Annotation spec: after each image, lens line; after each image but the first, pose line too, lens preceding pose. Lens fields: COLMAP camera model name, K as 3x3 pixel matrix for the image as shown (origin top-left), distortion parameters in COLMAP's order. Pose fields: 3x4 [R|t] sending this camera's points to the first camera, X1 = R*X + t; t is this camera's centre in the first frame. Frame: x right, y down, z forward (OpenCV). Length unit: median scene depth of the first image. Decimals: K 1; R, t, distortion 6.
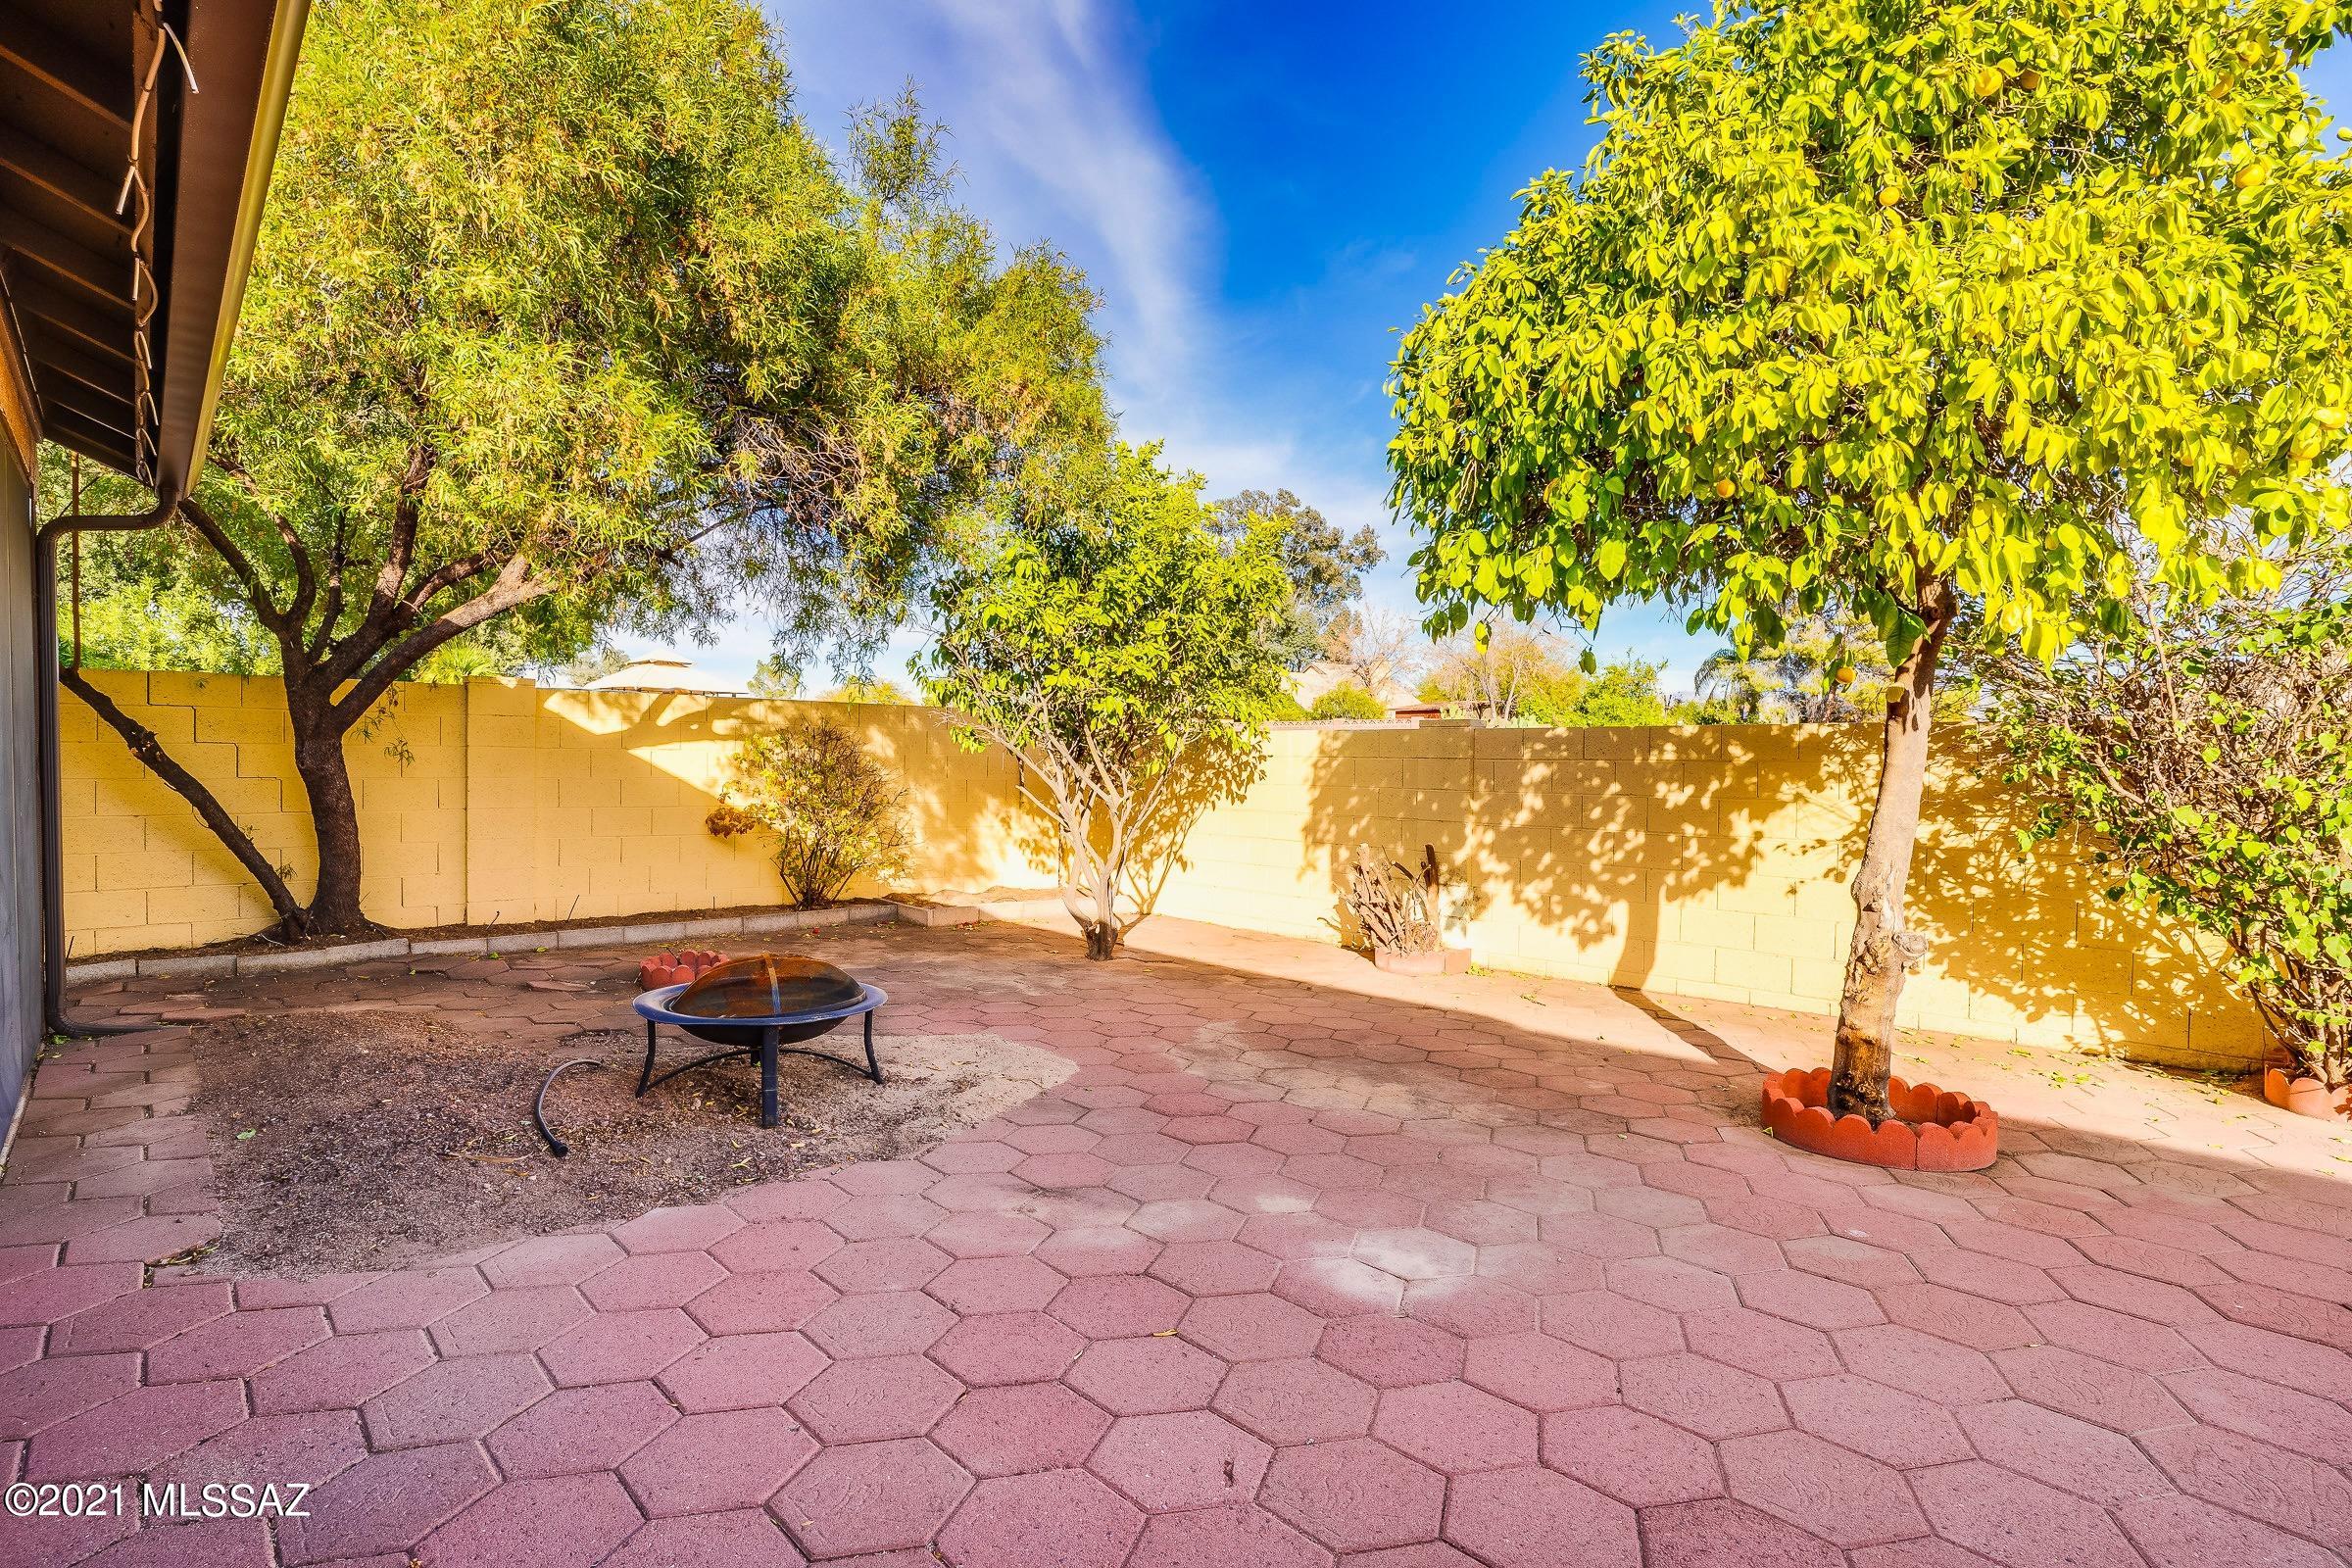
lens RADIAL K [[1196.8, 0, 1179.5], [0, 1196.8, 834.4], [0, 0, 1]] dist [-0.096482, 0.039260]
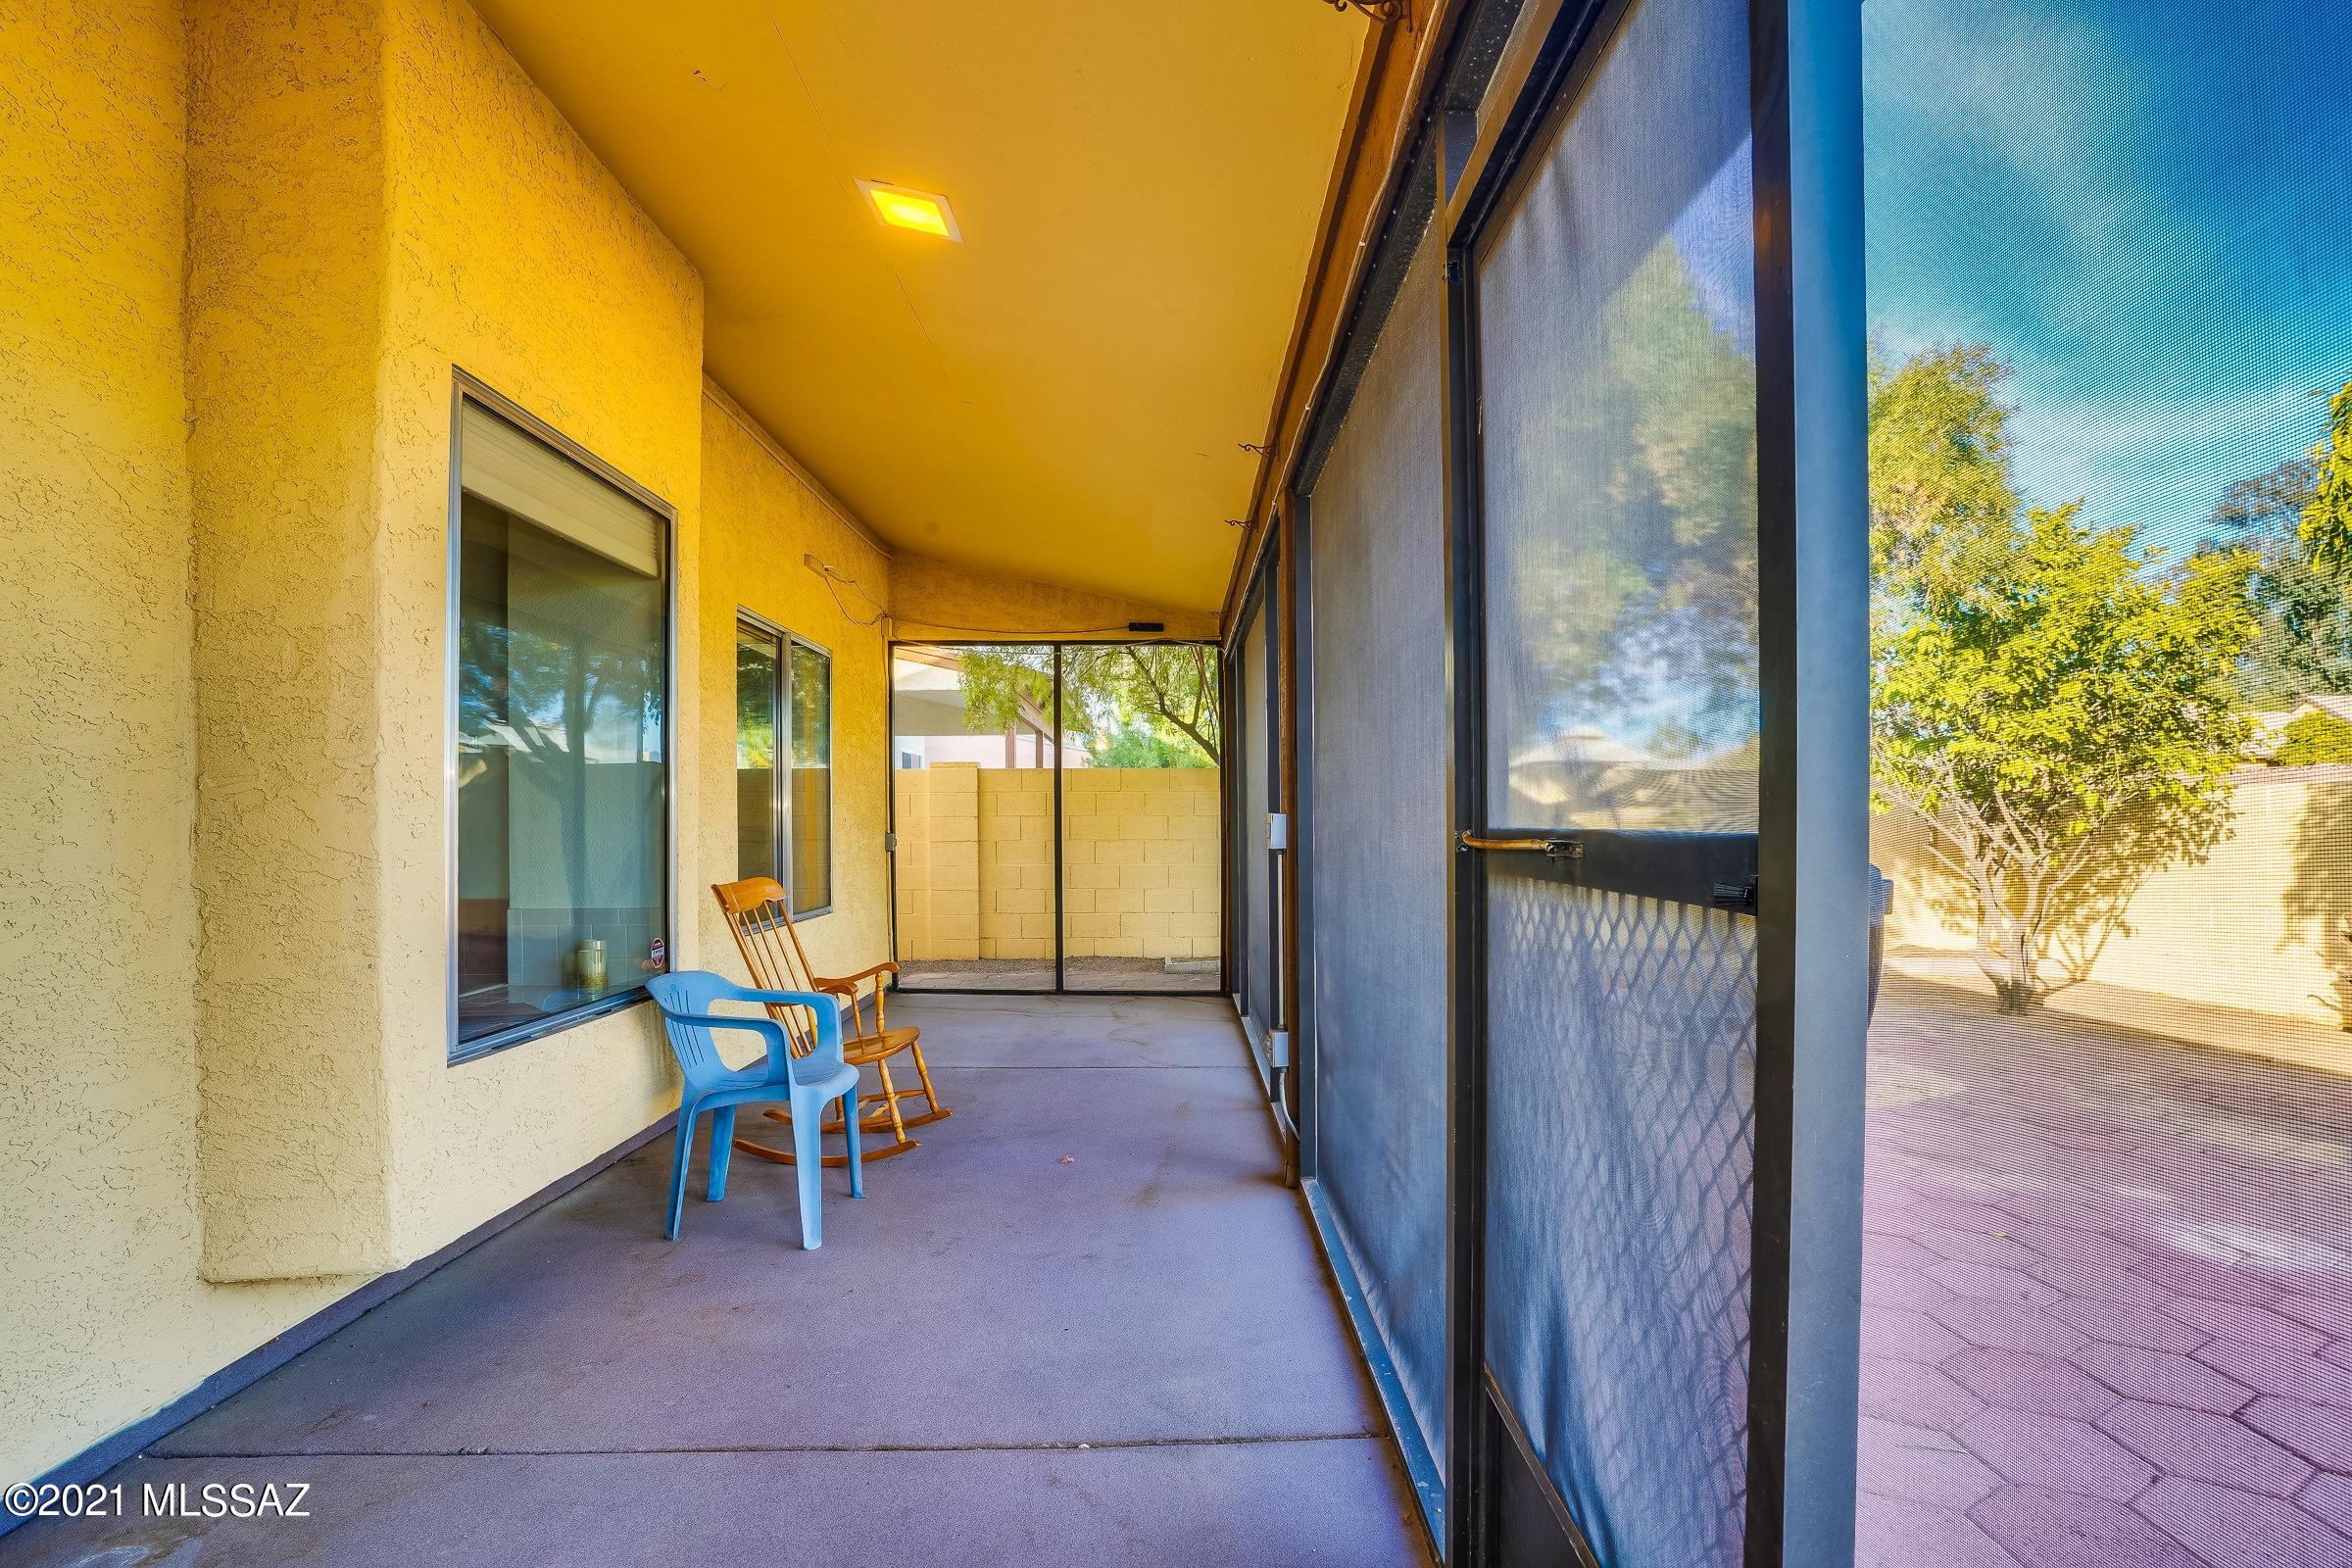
lens RADIAL K [[1196.8, 0, 1179.5], [0, 1196.8, 834.4], [0, 0, 1]] dist [-0.096482, 0.039260]
pose [[0.750011, -0.005632, -0.661401, 0.052598], [-0.029464, 0.998687, -0.041916, 0.013255], [0.660768, 0.050925, 0.748860, -0.223087]]
